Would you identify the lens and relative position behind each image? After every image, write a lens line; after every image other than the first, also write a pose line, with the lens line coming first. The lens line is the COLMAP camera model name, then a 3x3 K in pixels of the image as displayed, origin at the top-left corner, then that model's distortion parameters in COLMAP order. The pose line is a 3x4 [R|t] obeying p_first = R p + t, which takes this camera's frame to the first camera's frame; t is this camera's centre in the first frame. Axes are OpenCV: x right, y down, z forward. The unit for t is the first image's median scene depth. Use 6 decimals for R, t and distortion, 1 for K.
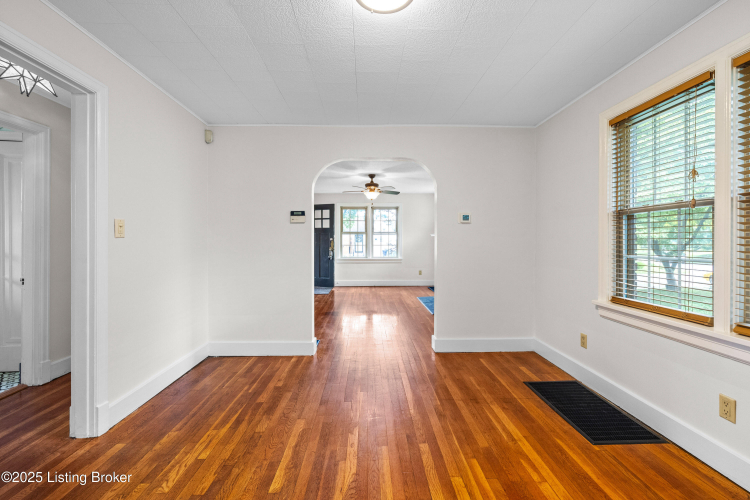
lens RADIAL K [[321.0, 0, 376.0], [0, 321.0, 243.6], [0, 0, 1]] dist [0.001569, 0.000025]
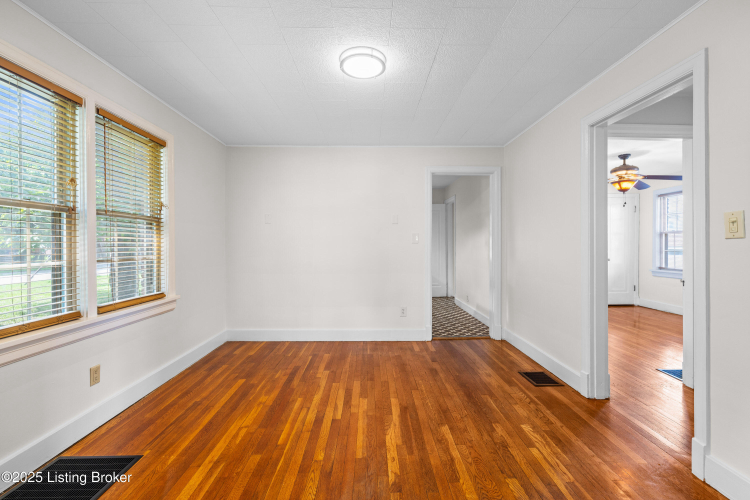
lens RADIAL K [[321.0, 0, 376.5], [0, 321.0, 247.8], [0, 0, 1]] dist [0.001569, 0.000025]
pose [[-0.999973, 0.001540, 0.007188, -0.032693], [0.001655, 0.999870, 0.016028, -0.011591], [-0.007162, 0.016039, -0.999846, 1.916178]]
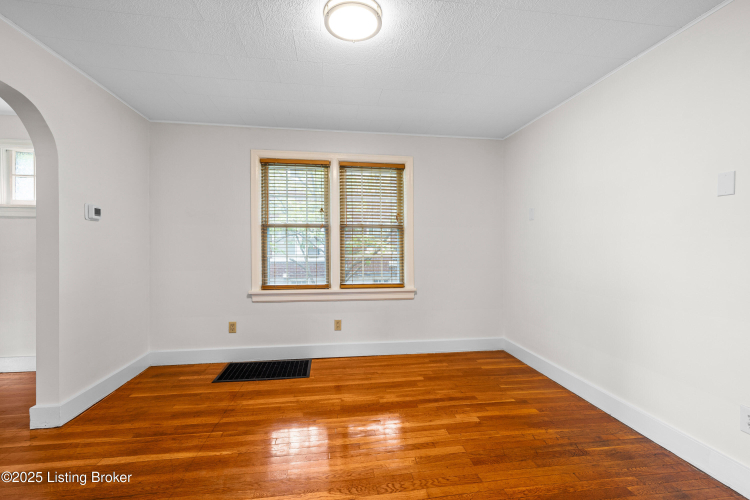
lens RADIAL K [[321.0, 0, 373.4], [0, 321.0, 244.8], [0, 0, 1]] dist [0.001569, 0.000025]
pose [[-0.111378, 0.006440, 0.993757, -0.882299], [0.006145, 0.999964, -0.005791, -0.001074], [-0.993759, 0.005462, -0.111413, 0.845367]]
